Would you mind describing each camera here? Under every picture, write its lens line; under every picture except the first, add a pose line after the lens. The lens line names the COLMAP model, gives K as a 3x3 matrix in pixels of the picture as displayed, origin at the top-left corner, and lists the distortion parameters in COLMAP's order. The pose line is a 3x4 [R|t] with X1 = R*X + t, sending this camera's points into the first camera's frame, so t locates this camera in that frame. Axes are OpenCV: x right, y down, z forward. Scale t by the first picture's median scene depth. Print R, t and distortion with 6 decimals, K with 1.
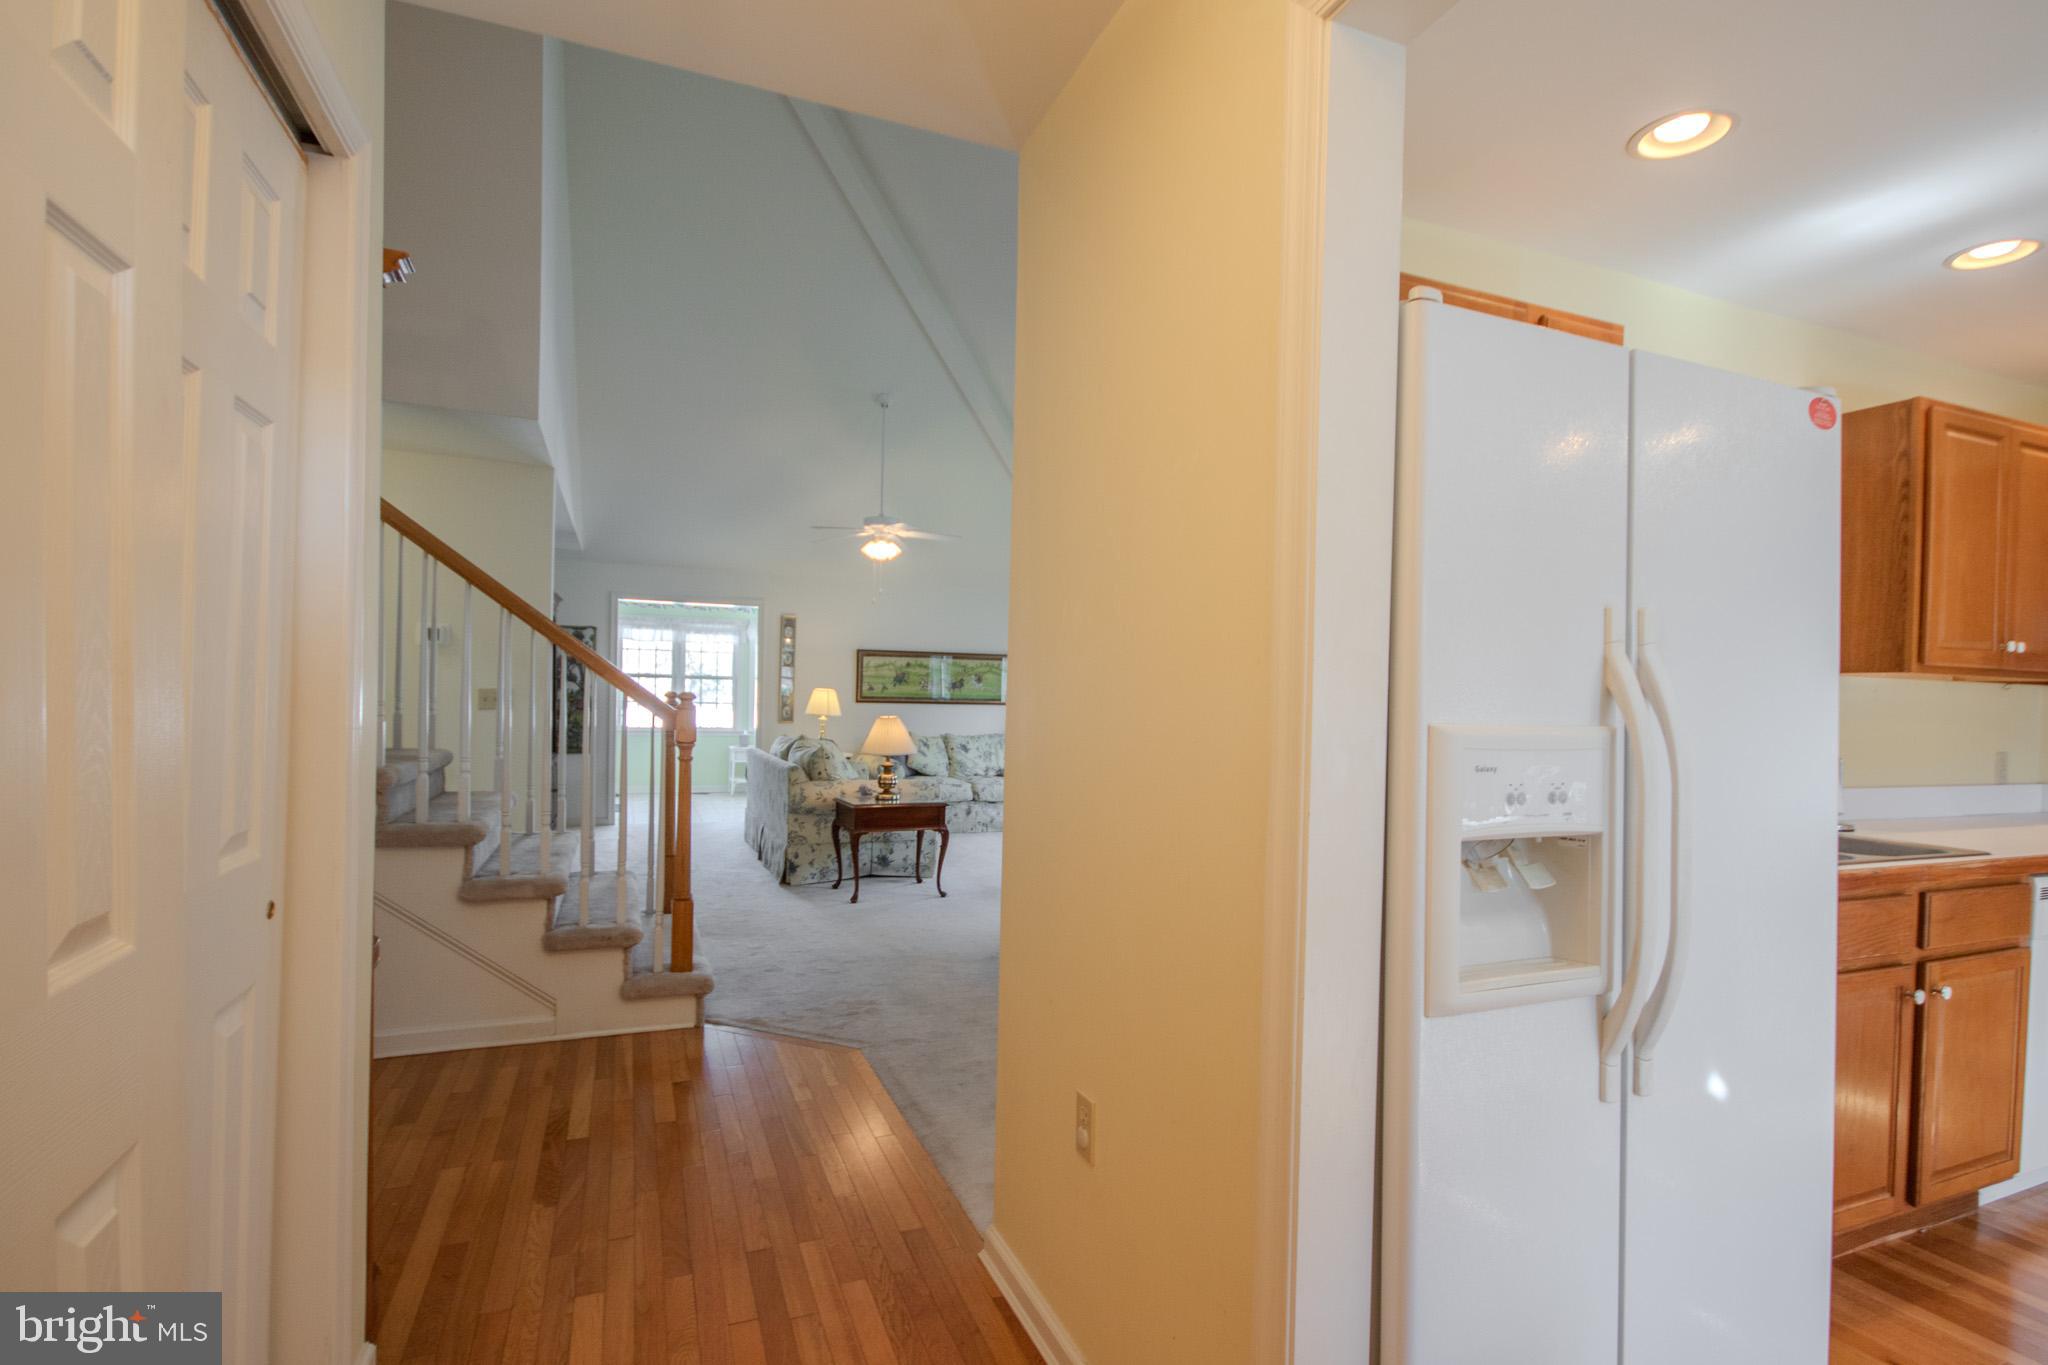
lens RADIAL K [[962.2, 0, 1002.4], [0, 962.2, 695.5], [0, 0, 1]] dist [0.011086, -0.009817]
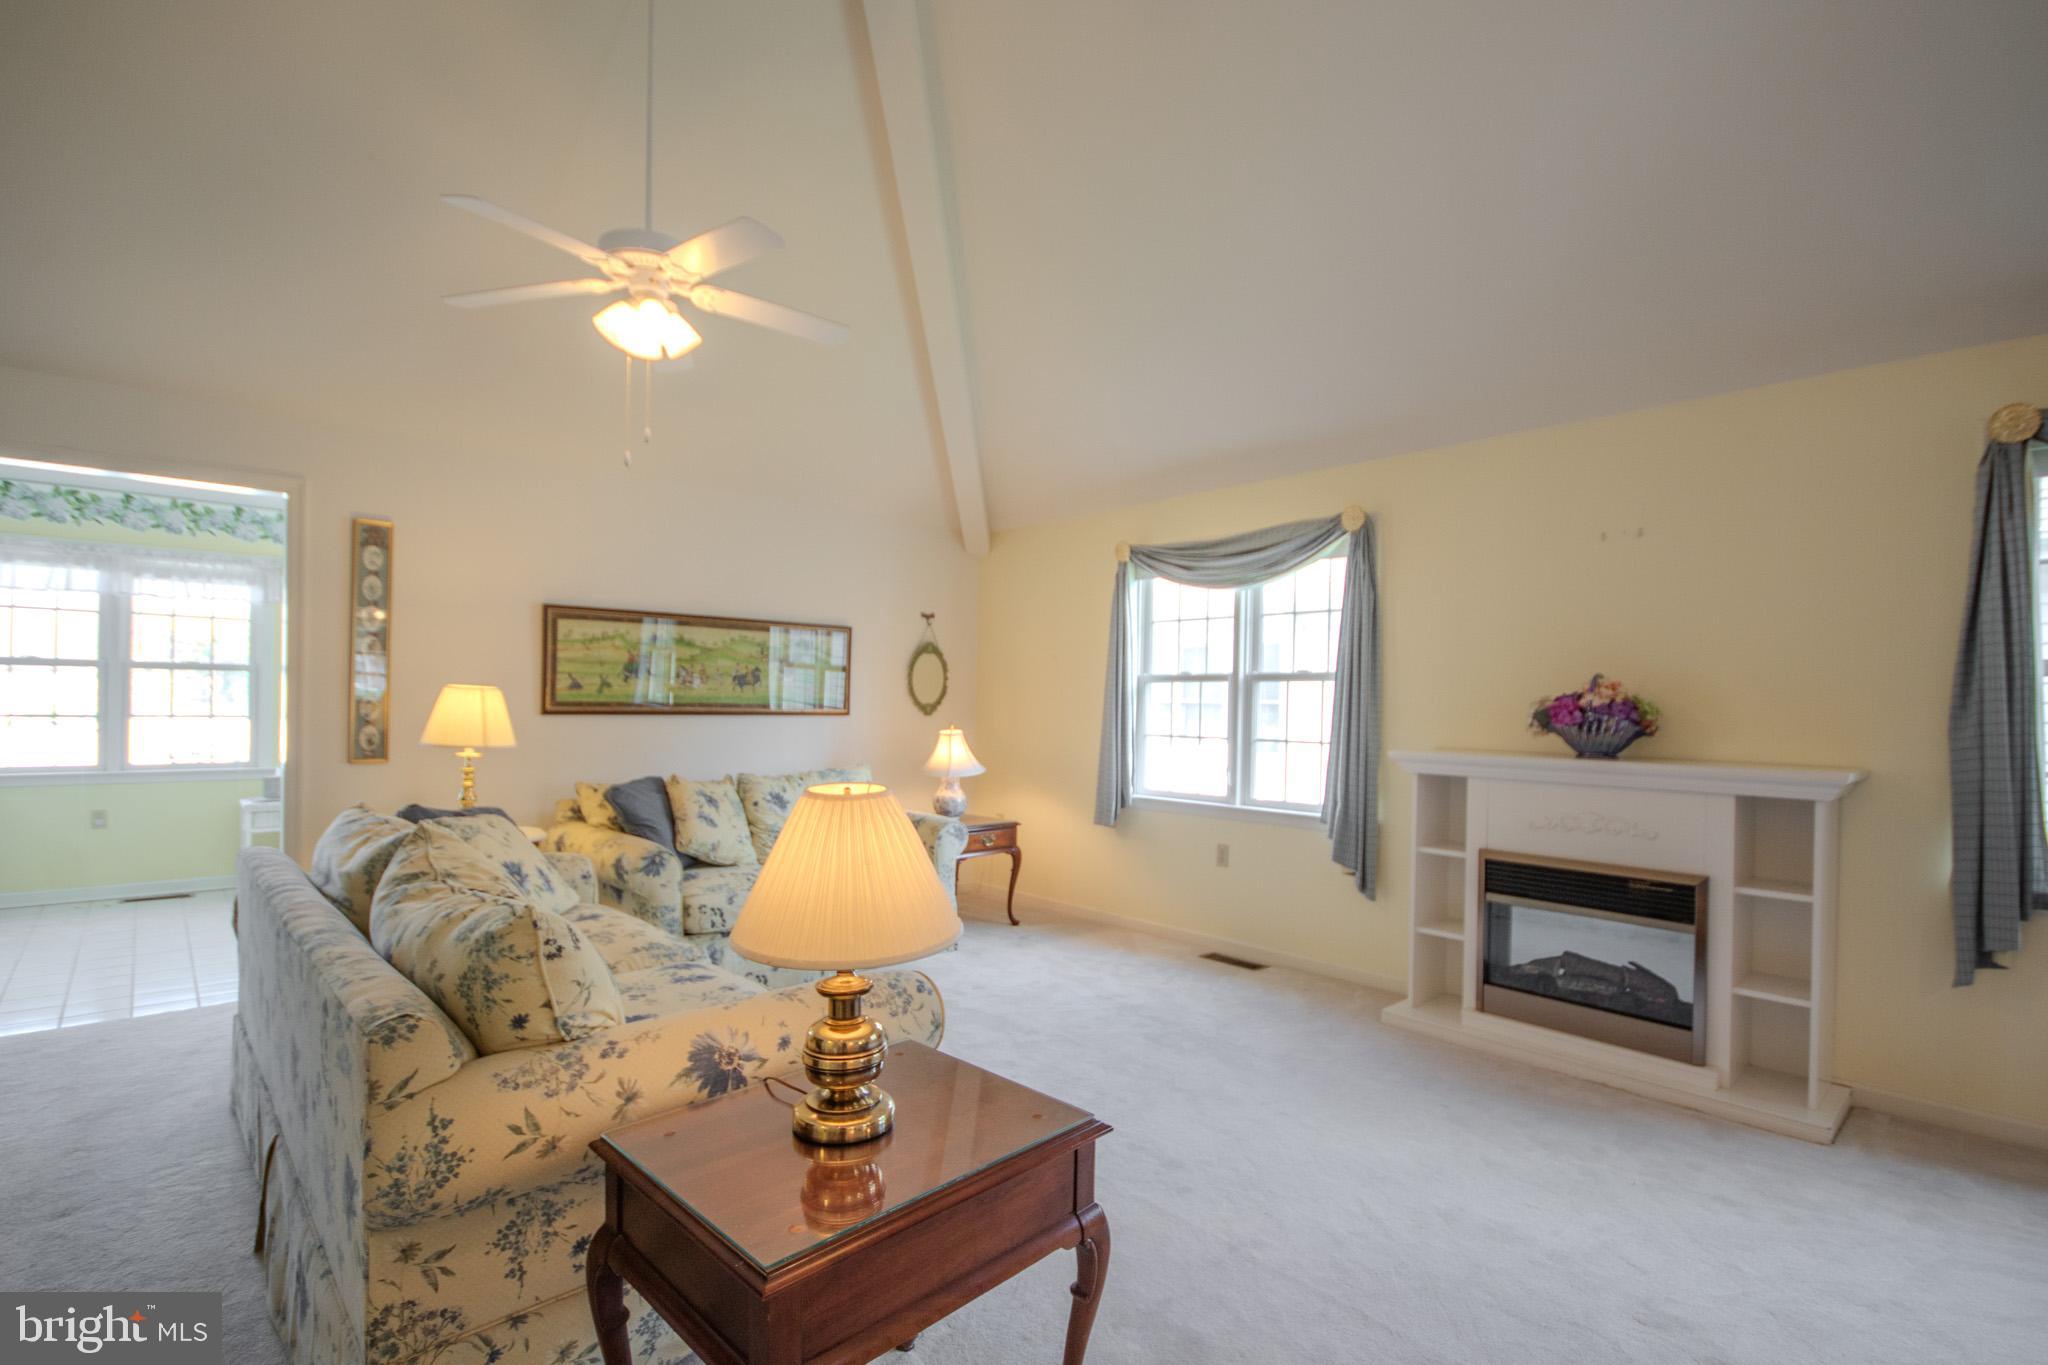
lens RADIAL K [[962.2, 0, 1027.9], [0, 962.2, 699.8], [0, 0, 1]] dist [0.011086, -0.009817]
pose [[0.930935, -0.007467, 0.365109, -0.104825], [0.006112, 0.999969, 0.004868, -0.001064], [-0.365134, -0.002301, 0.930952, 0.480404]]
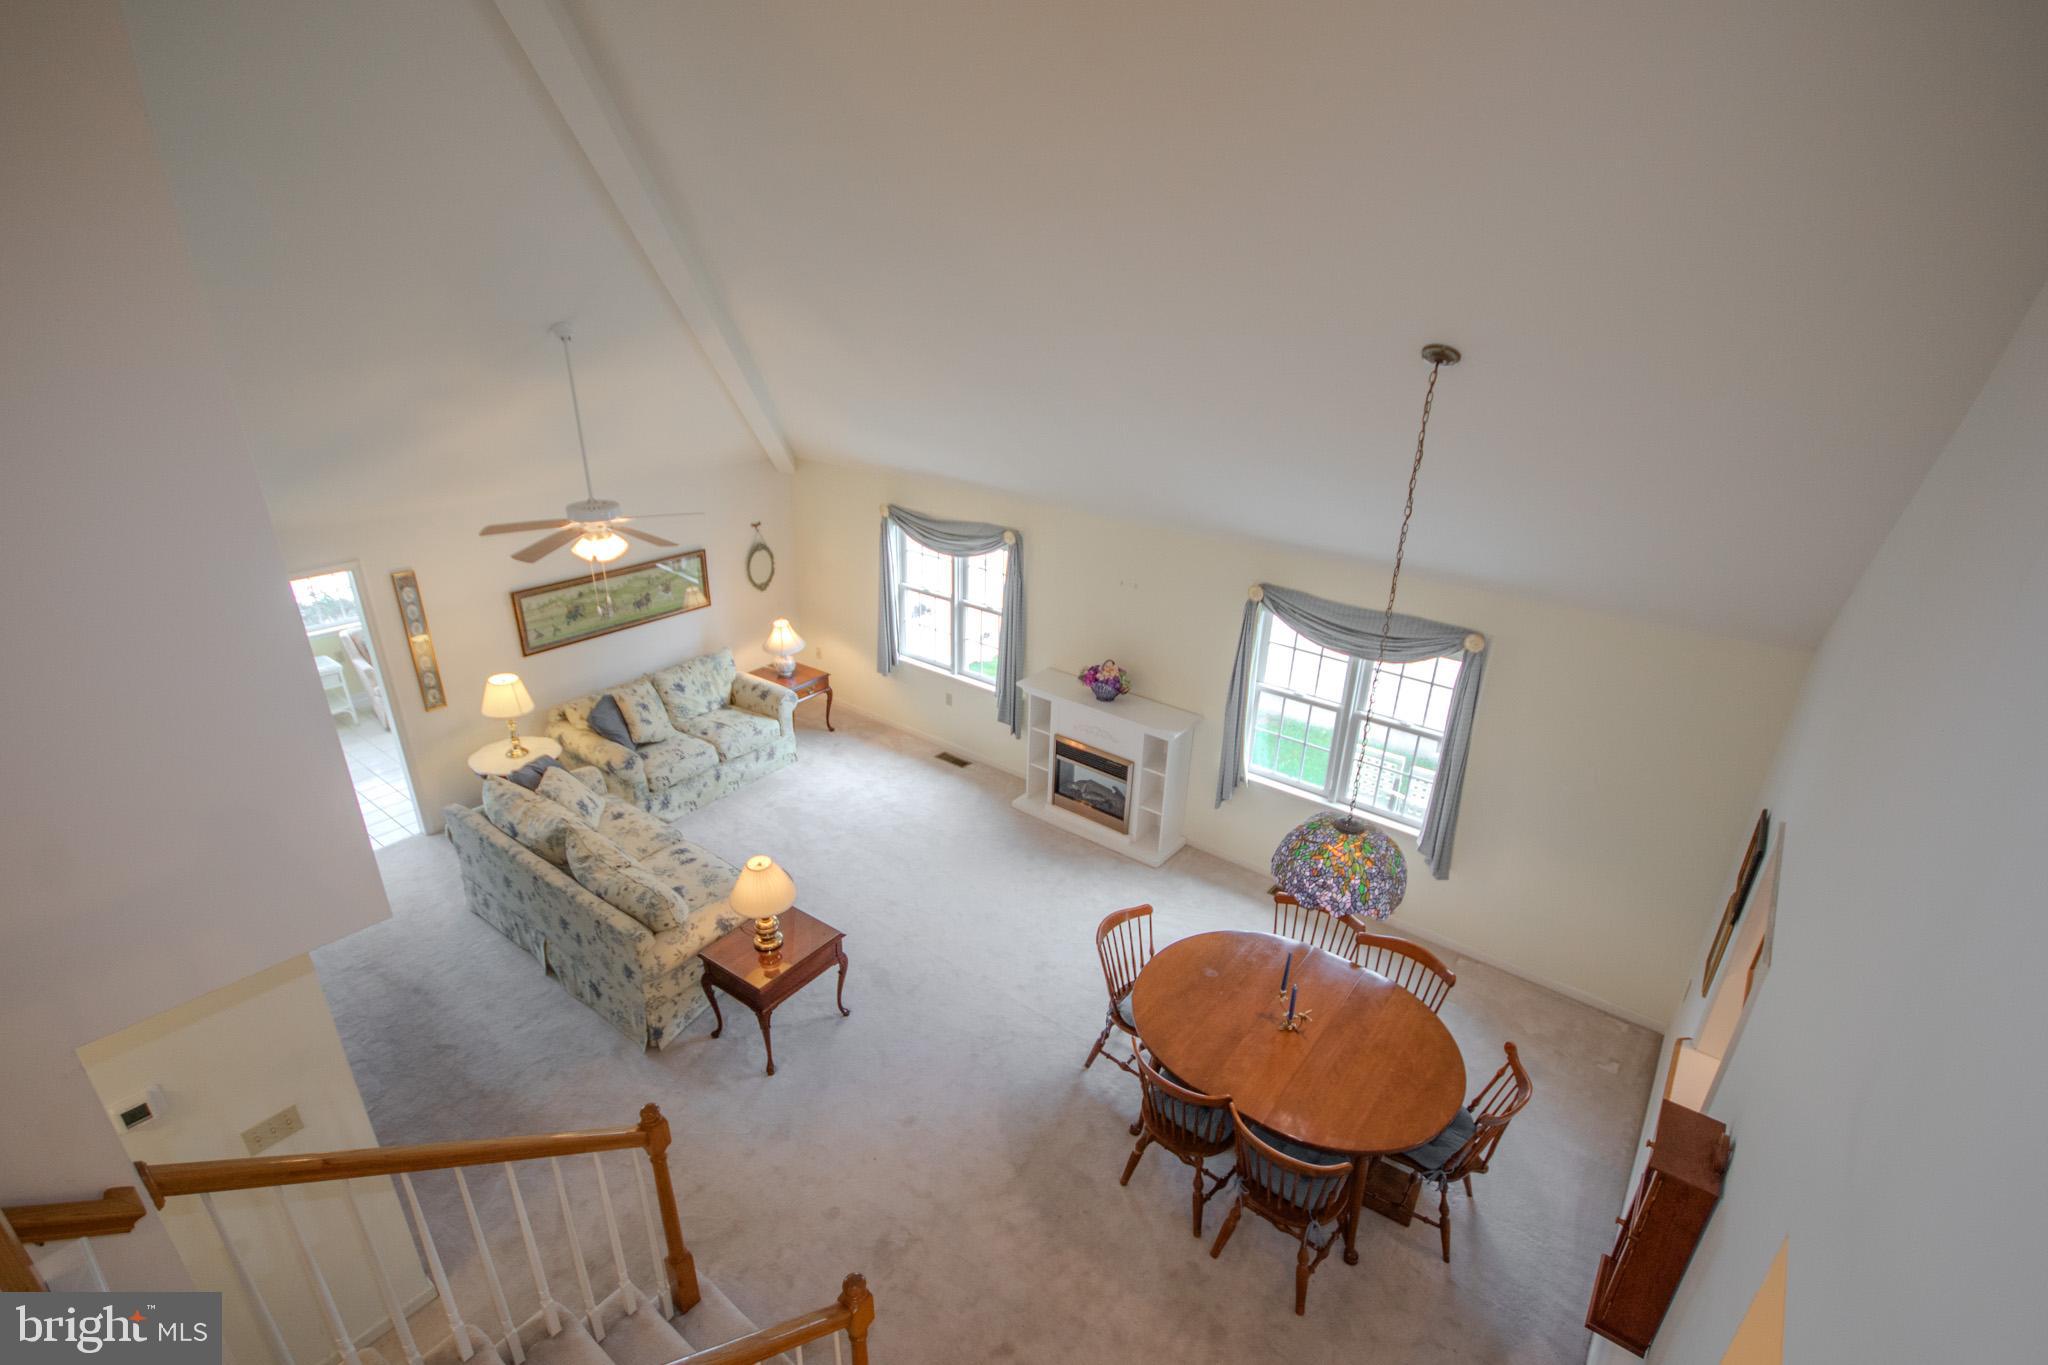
lens RADIAL K [[962.2, 0, 1026.5], [0, 962.2, 723.7], [0, 0, 1]] dist [0.011086, -0.009817]
pose [[0.860783, -0.216976, 0.460406, -0.177532], [-0.003134, 0.902304, 0.431090, -0.289503], [-0.508963, -0.372518, 0.776007, 0.172841]]
